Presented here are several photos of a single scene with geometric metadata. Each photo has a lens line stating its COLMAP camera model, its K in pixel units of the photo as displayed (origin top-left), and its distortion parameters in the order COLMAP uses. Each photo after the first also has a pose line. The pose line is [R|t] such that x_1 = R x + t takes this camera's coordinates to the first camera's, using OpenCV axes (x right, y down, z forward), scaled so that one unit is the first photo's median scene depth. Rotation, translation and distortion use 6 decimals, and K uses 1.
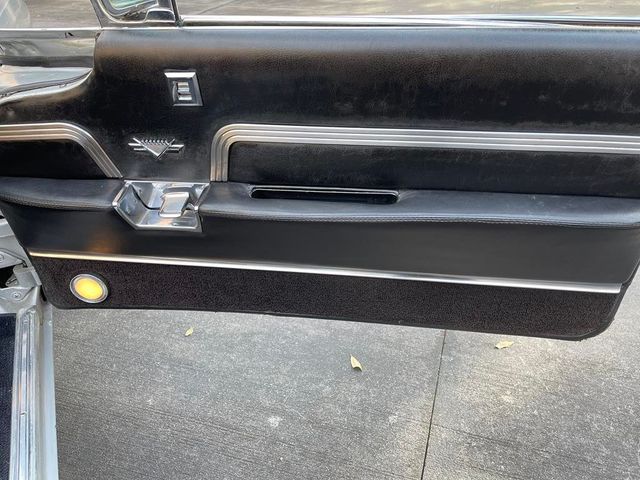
lens RADIAL K [[482.7, 0, 318.2], [0, 482.7, 243.0], [0, 0, 1]] dist [0.057673, -0.082120]
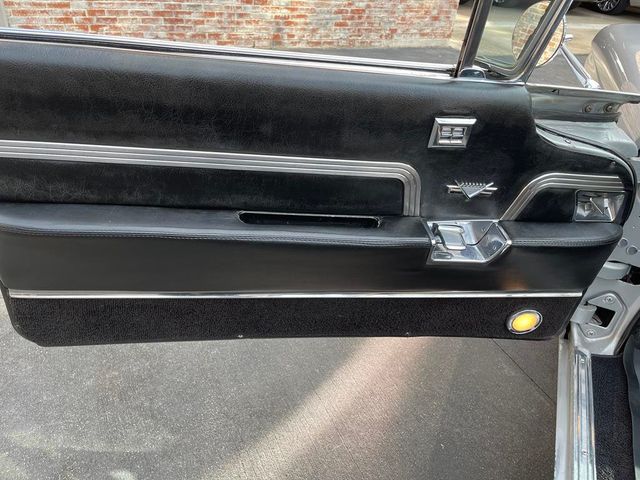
lens RADIAL K [[482.7, 0, 318.5], [0, 482.7, 237.8], [0, 0, 1]] dist [0.057673, -0.082120]
pose [[0.857583, -0.001919, 0.514343, -0.786927], [0.023761, 0.999073, -0.035891, -0.036817], [-0.513797, 0.043001, 0.856833, 0.159655]]
